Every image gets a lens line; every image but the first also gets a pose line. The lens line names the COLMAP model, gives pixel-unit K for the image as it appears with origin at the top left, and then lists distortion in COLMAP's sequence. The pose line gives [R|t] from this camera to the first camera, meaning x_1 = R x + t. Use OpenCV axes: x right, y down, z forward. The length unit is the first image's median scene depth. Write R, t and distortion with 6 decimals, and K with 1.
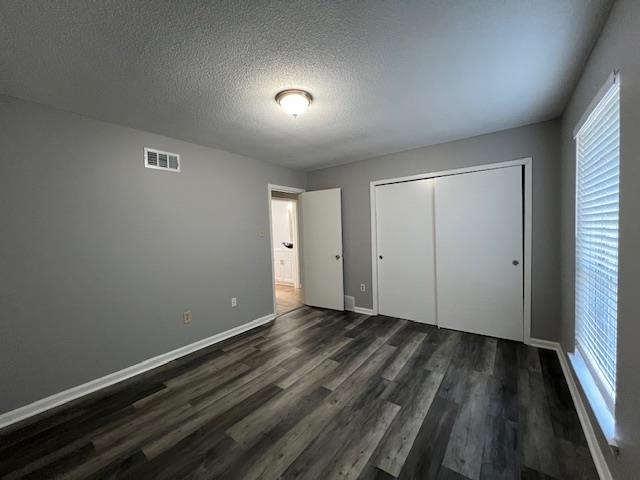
lens RADIAL K [[257.0, 0, 320.0], [0, 257.0, 240.0], [0, 0, 1]] dist [0.001242, 0.000201]
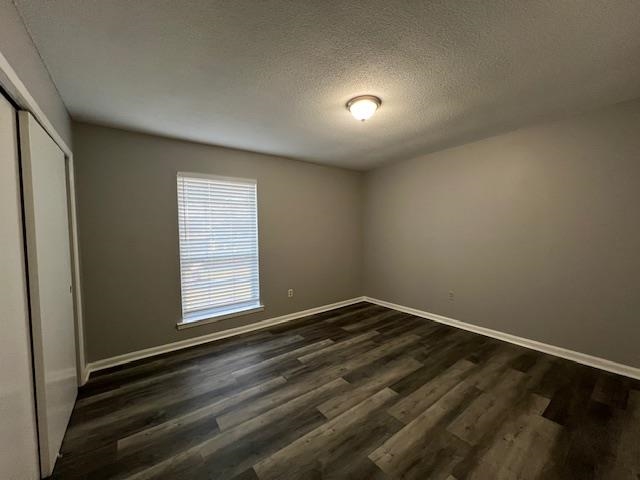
lens RADIAL K [[257.0, 0, 320.0], [0, 257.0, 240.0], [0, 0, 1]] dist [0.001242, 0.000201]
pose [[-0.959285, 0.040170, 0.279569, -0.191264], [0.061670, 0.995741, 0.068532, -0.067876], [-0.275625, 0.082983, -0.957677, 1.996945]]
